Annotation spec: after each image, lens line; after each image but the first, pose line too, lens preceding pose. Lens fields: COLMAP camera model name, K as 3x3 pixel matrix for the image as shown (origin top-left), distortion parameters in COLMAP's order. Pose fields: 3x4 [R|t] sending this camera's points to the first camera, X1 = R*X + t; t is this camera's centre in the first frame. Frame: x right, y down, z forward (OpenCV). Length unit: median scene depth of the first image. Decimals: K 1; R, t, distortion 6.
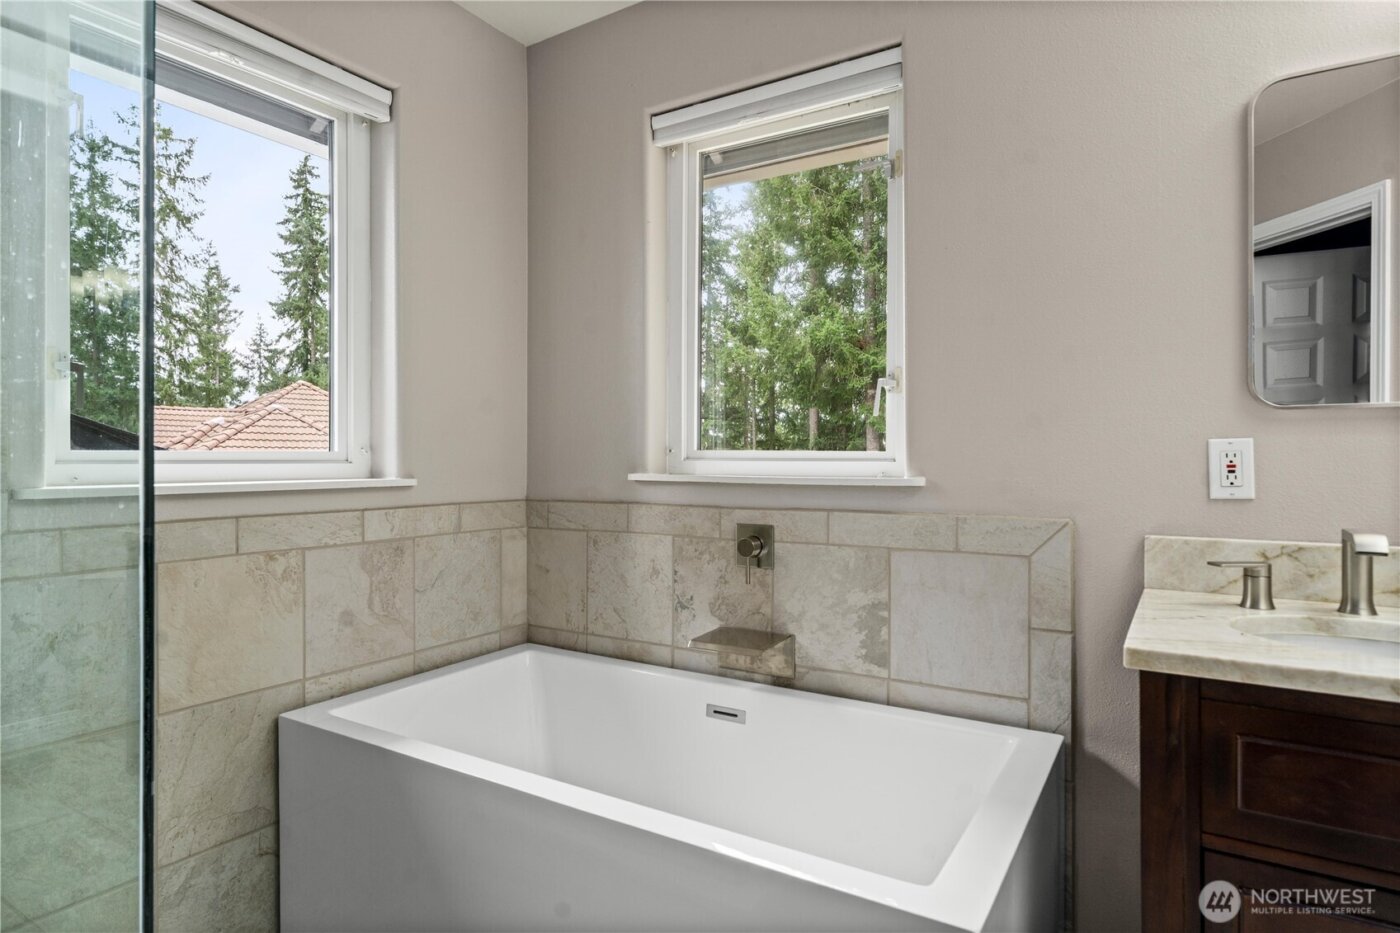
lens RADIAL K [[774.7, 0, 707.3], [0, 774.7, 455.4], [0, 0, 1]] dist [0.005455, 0.001710]
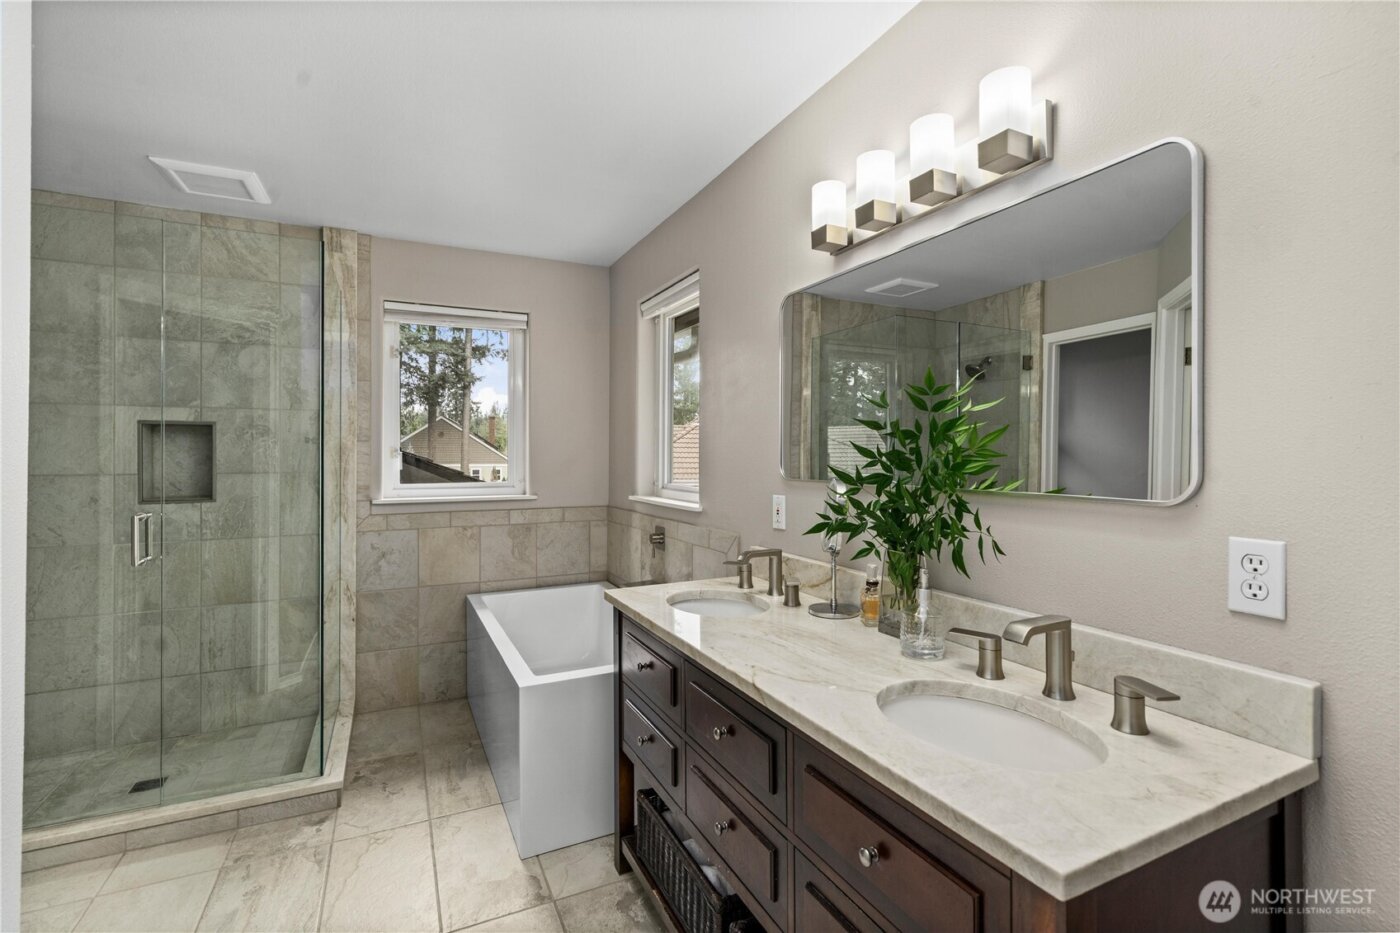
lens RADIAL K [[626.4, 0, 698.3], [0, 626.4, 454.5], [0, 0, 1]] dist [-0.000271, 0.000876]
pose [[0.854788, -0.001121, -0.518976, 0.945957], [0.001479, 0.999999, 0.000274, -0.087270], [0.518975, -0.001002, 0.854789, -0.247778]]
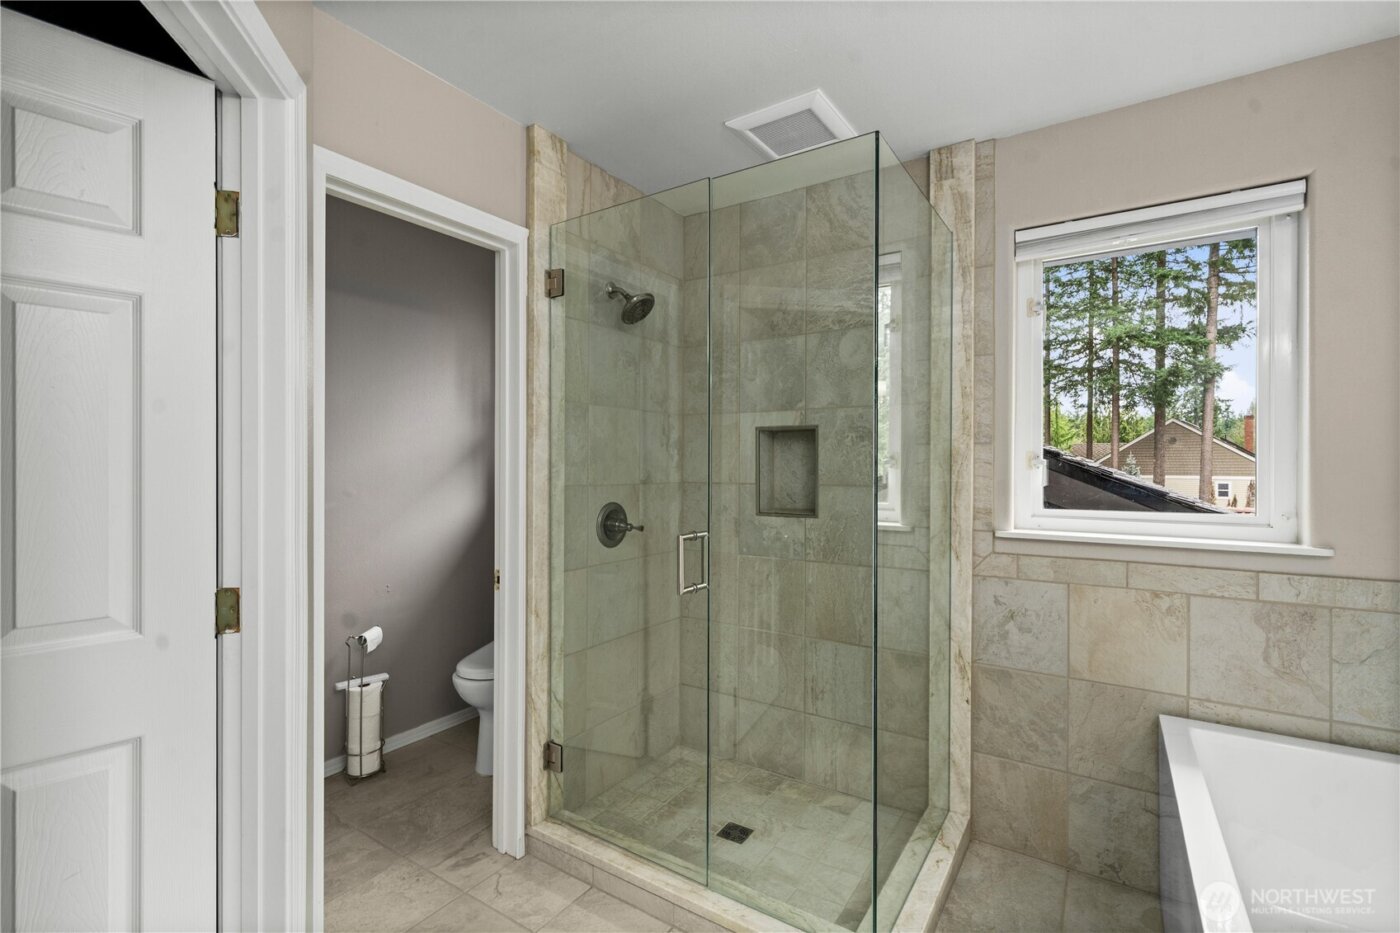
lens RADIAL K [[626.4, 0, 701.1], [0, 626.4, 463.9], [0, 0, 1]] dist [-0.000271, 0.000876]
pose [[-0.013014, -0.000752, -0.999915, 0.480598], [-0.000482, 1.000000, -0.000745, -0.085835], [0.999915, 0.000473, -0.013014, 0.201311]]
